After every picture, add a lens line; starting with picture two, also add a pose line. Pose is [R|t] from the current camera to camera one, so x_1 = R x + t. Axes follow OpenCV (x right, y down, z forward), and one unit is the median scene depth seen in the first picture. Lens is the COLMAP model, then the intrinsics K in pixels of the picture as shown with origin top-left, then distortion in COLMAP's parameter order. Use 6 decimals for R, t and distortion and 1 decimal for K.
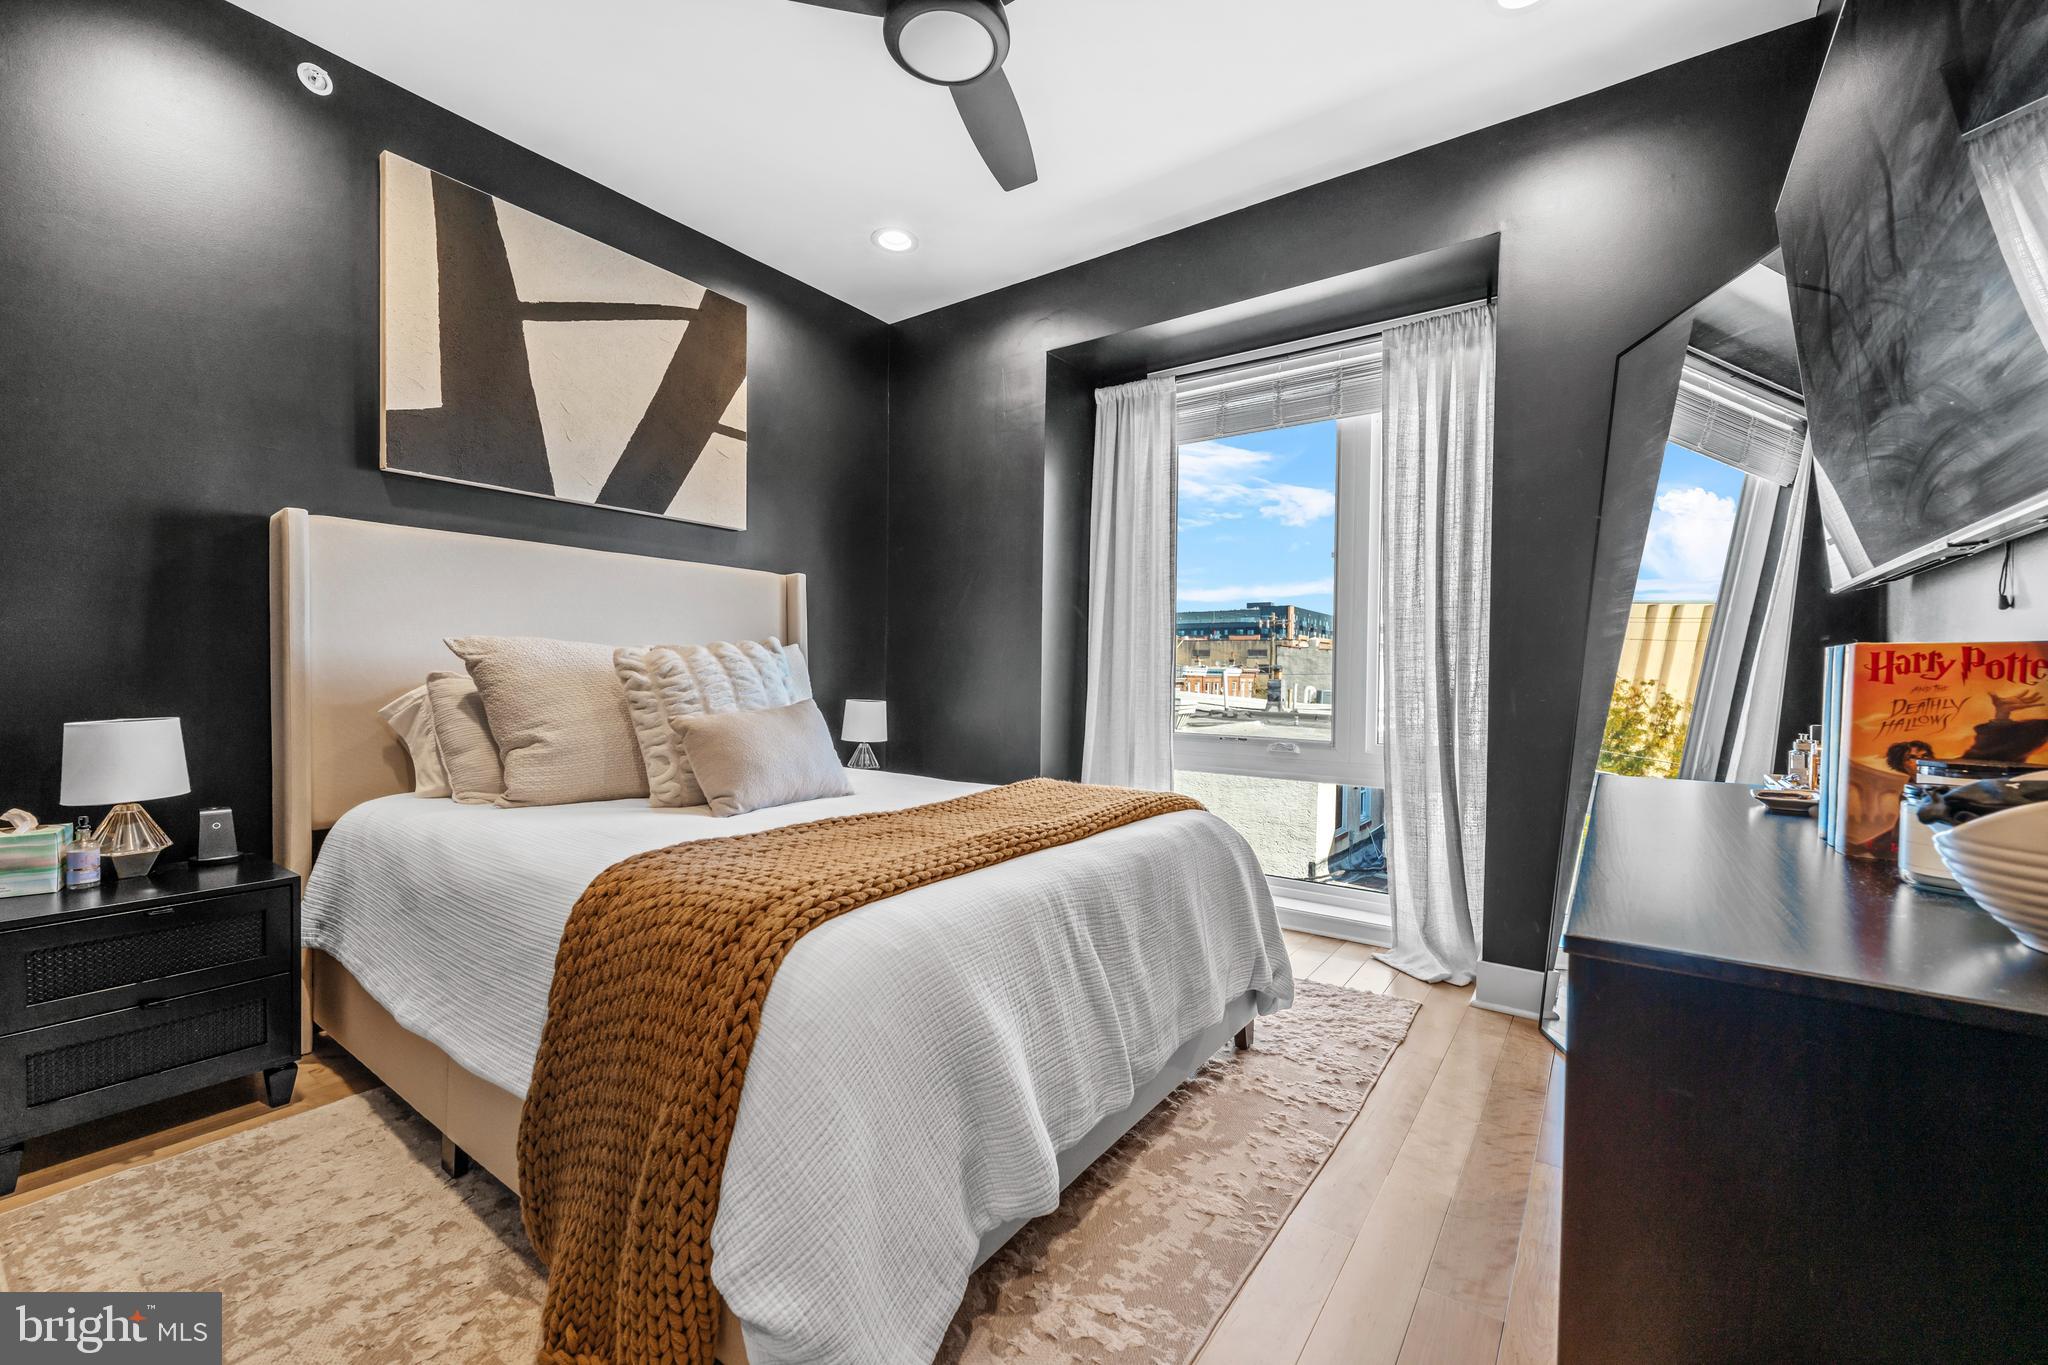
lens RADIAL K [[828.0, 0, 1024.0], [0, 828.0, 682.5], [0, 0, 1]] dist [0.000996, -0.000068]
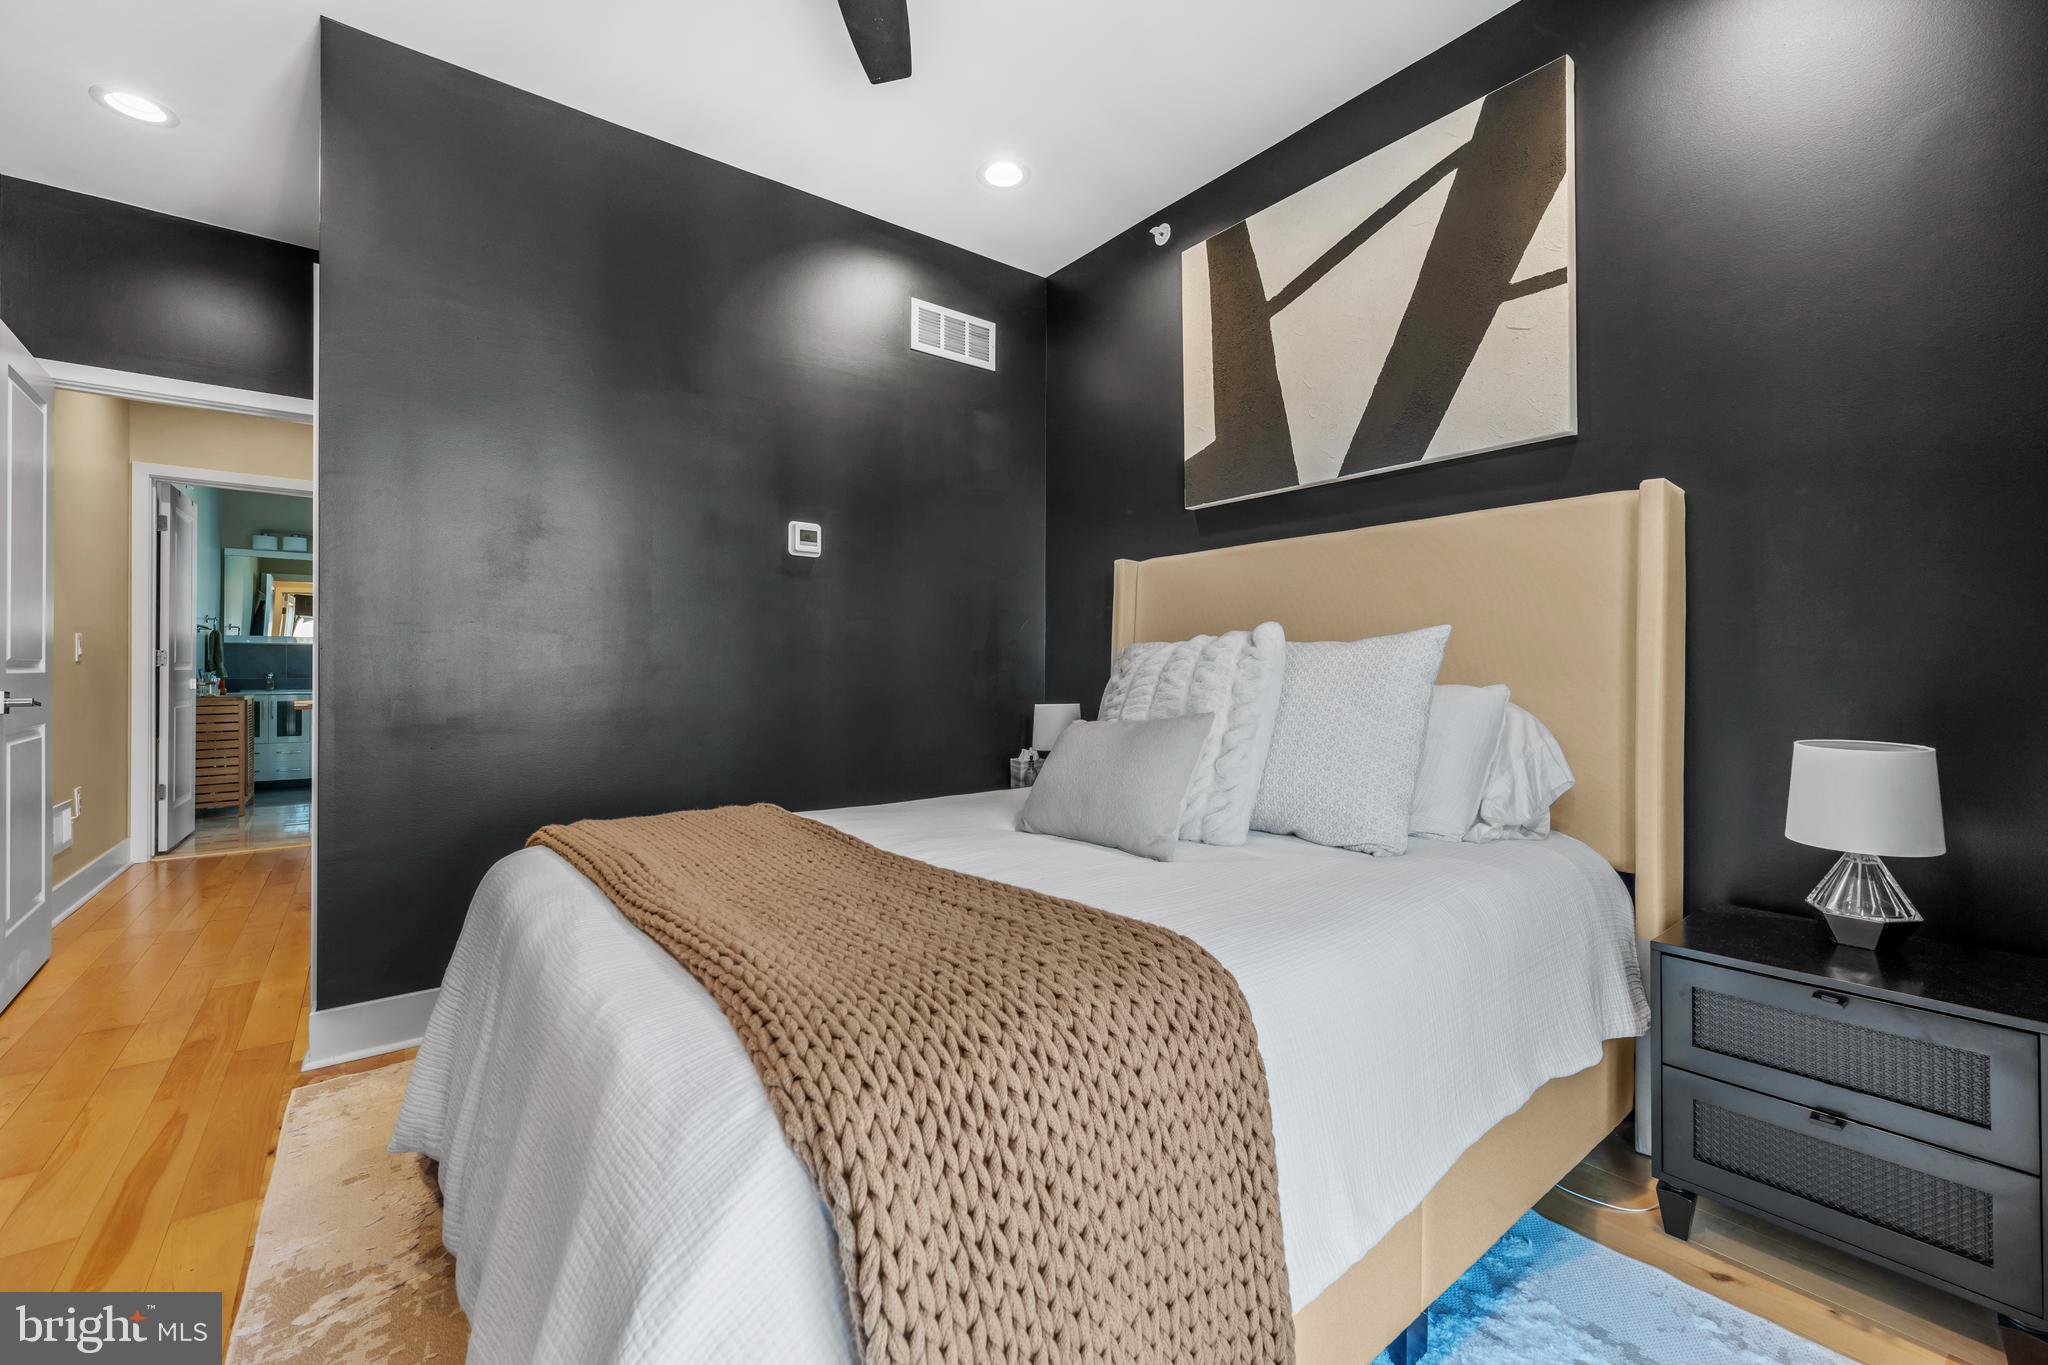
lens RADIAL K [[836.8, 0, 1023.2], [0, 836.8, 670.3], [0, 0, 1]] dist [0.001932, -0.000529]
pose [[-0.274791, -0.016929, -0.961355, 0.403428], [-0.015602, 0.999792, -0.013146, -0.002485], [0.961377, 0.011387, -0.274998, 0.956269]]
